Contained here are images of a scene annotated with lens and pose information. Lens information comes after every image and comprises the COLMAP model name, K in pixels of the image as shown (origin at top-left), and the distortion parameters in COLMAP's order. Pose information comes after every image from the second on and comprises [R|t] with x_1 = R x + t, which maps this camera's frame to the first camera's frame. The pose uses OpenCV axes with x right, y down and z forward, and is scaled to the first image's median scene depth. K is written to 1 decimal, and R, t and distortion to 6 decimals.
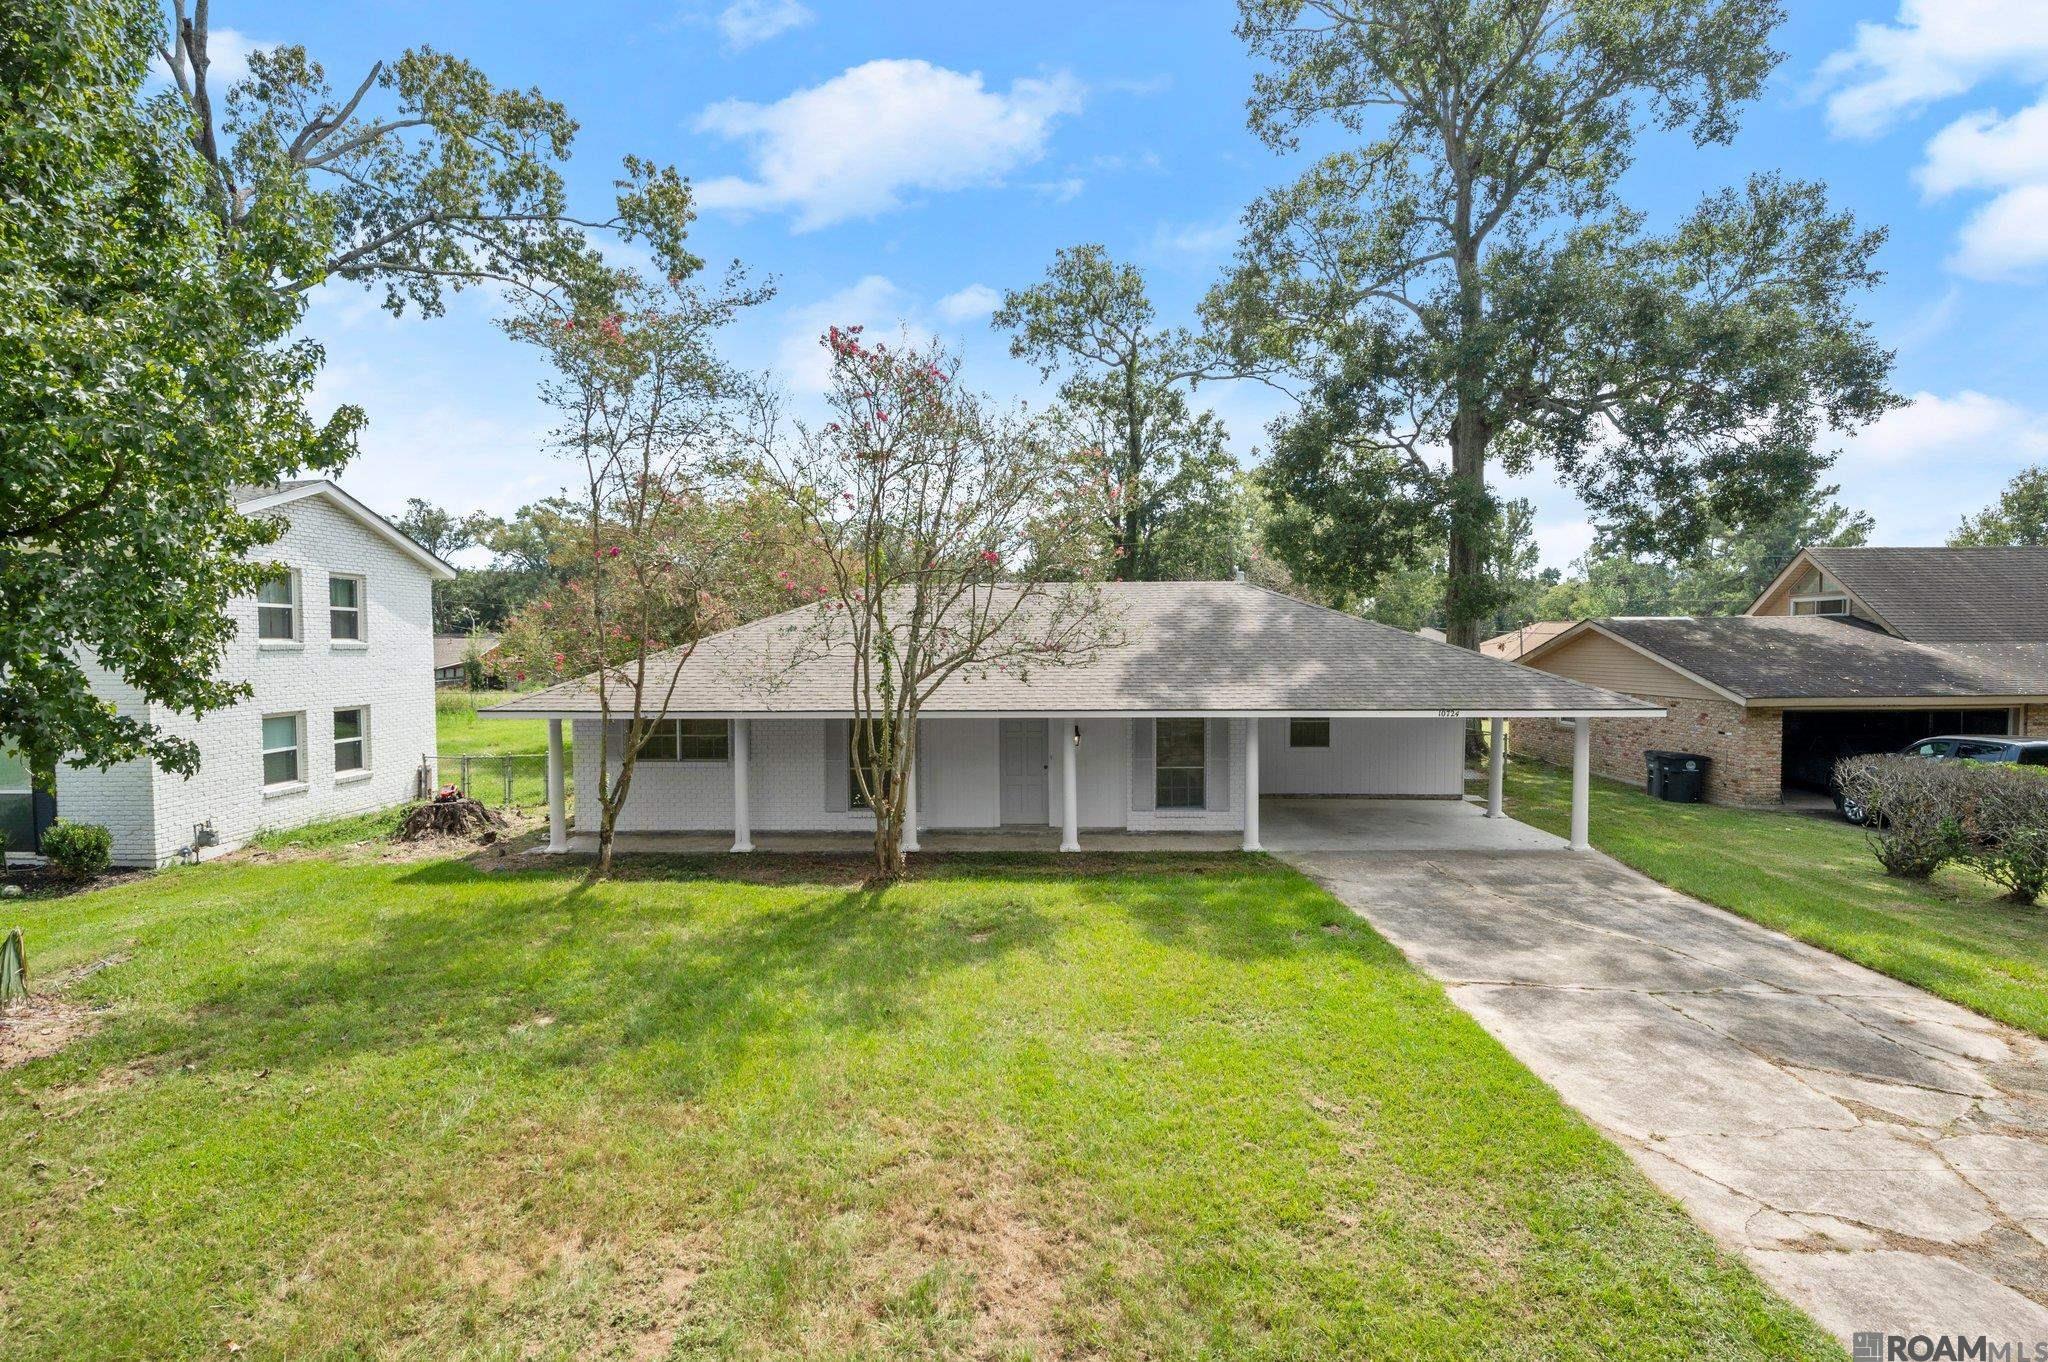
lens RADIAL K [[974.1, 0, 1027.8], [0, 974.1, 681.2], [0, 0, 1]] dist [-0.000458, -0.000199]
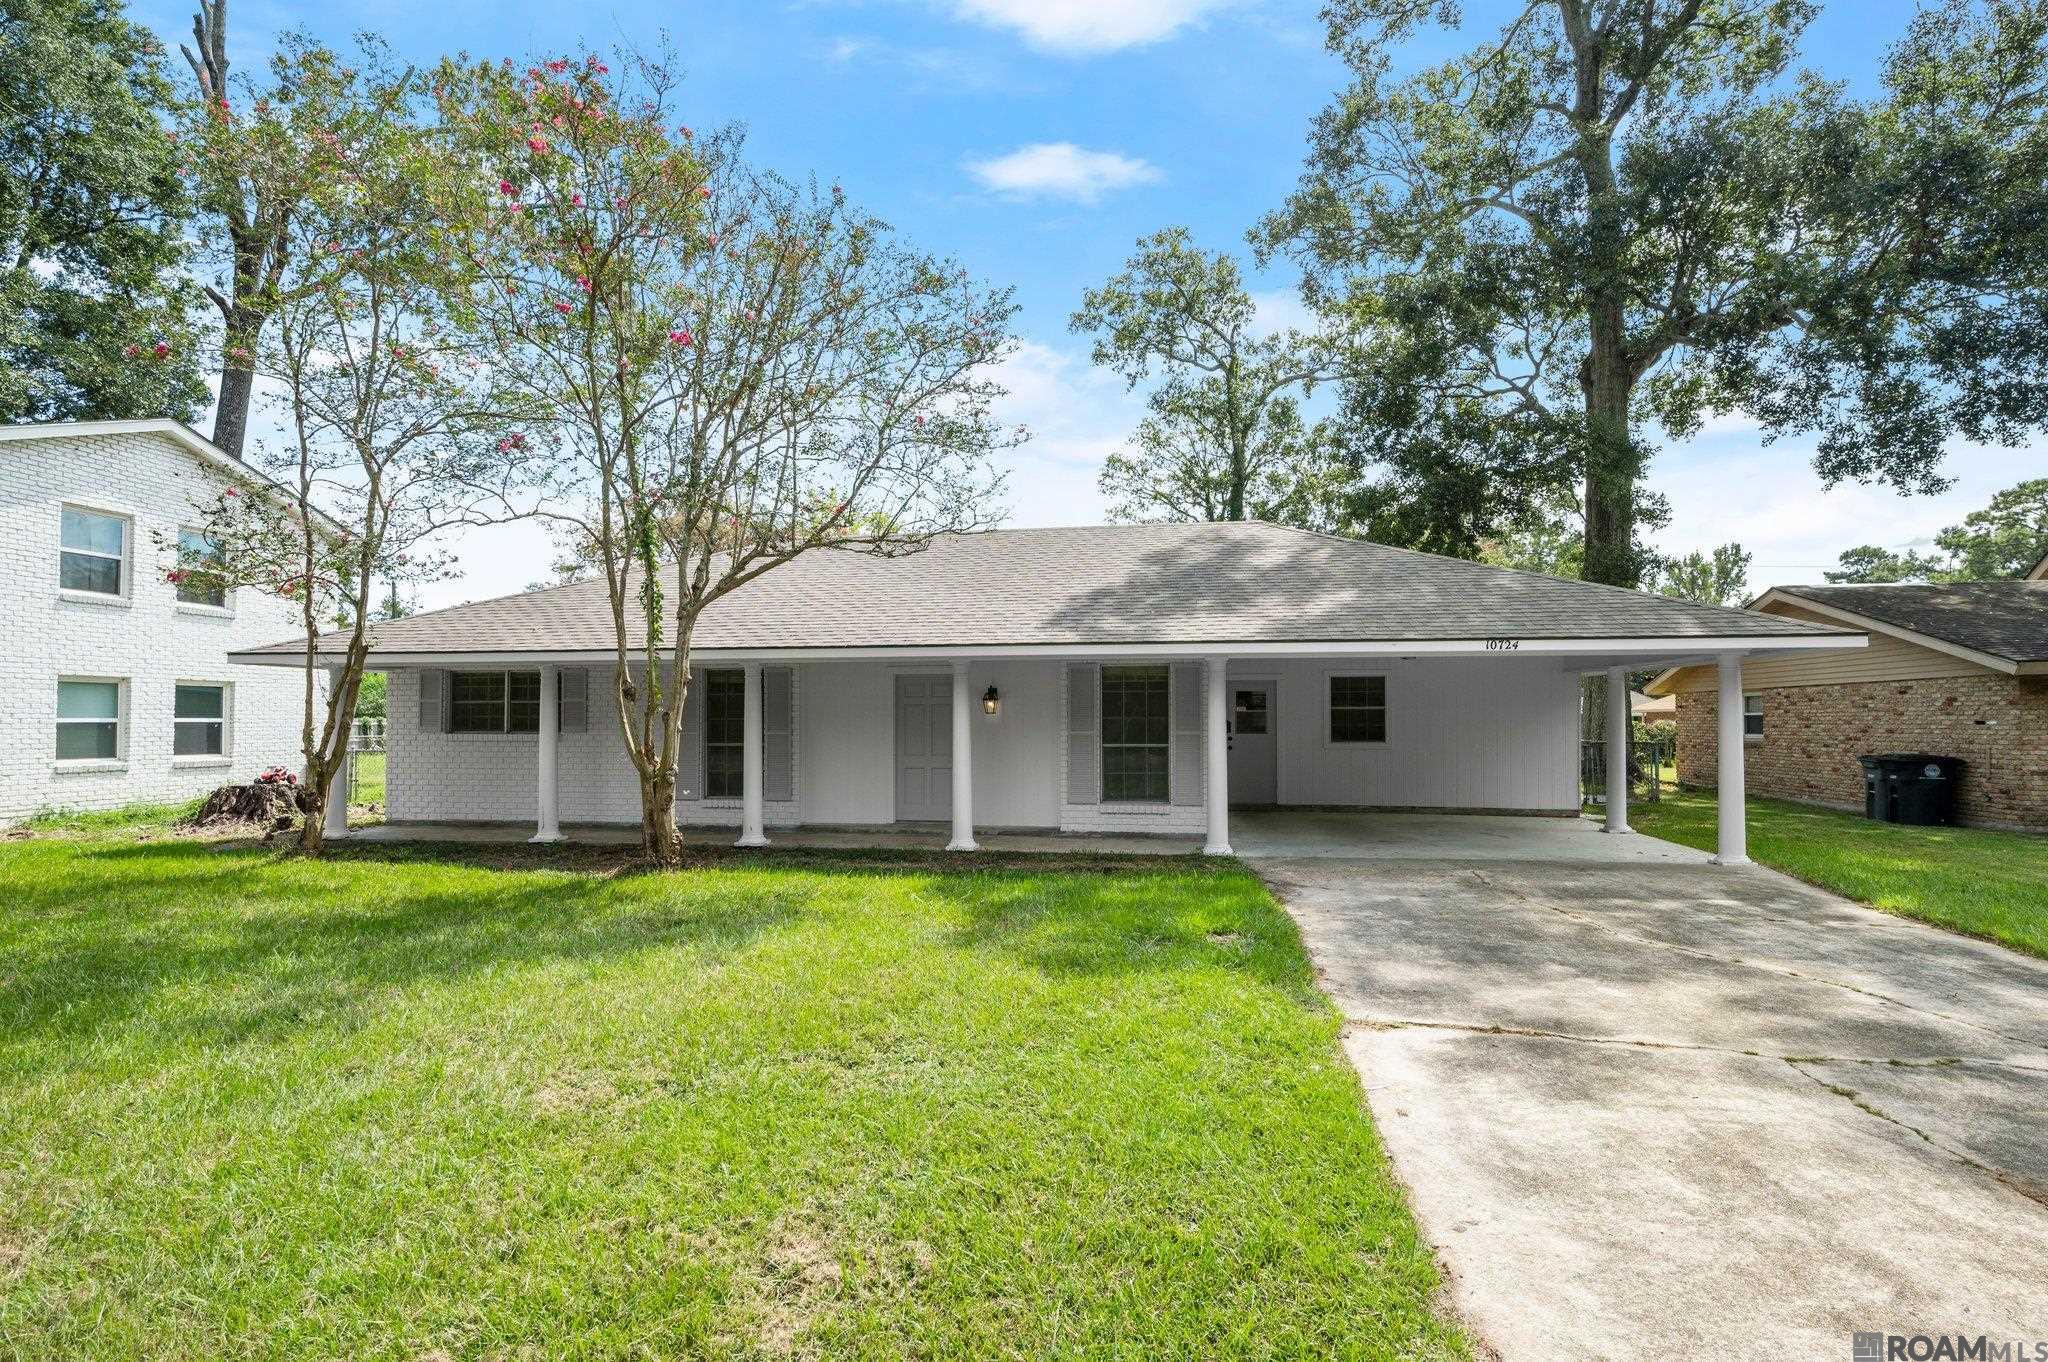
lens RADIAL K [[1017.0, 0, 1020.7], [0, 1017.0, 686.2], [0, 0, 1]] dist [-0.001253, 0.000207]
pose [[0.989254, -0.001751, -0.146195, 0.127101], [-0.007372, 0.998059, -0.061837, 0.064100], [0.146019, 0.062251, 0.987321, 0.165682]]
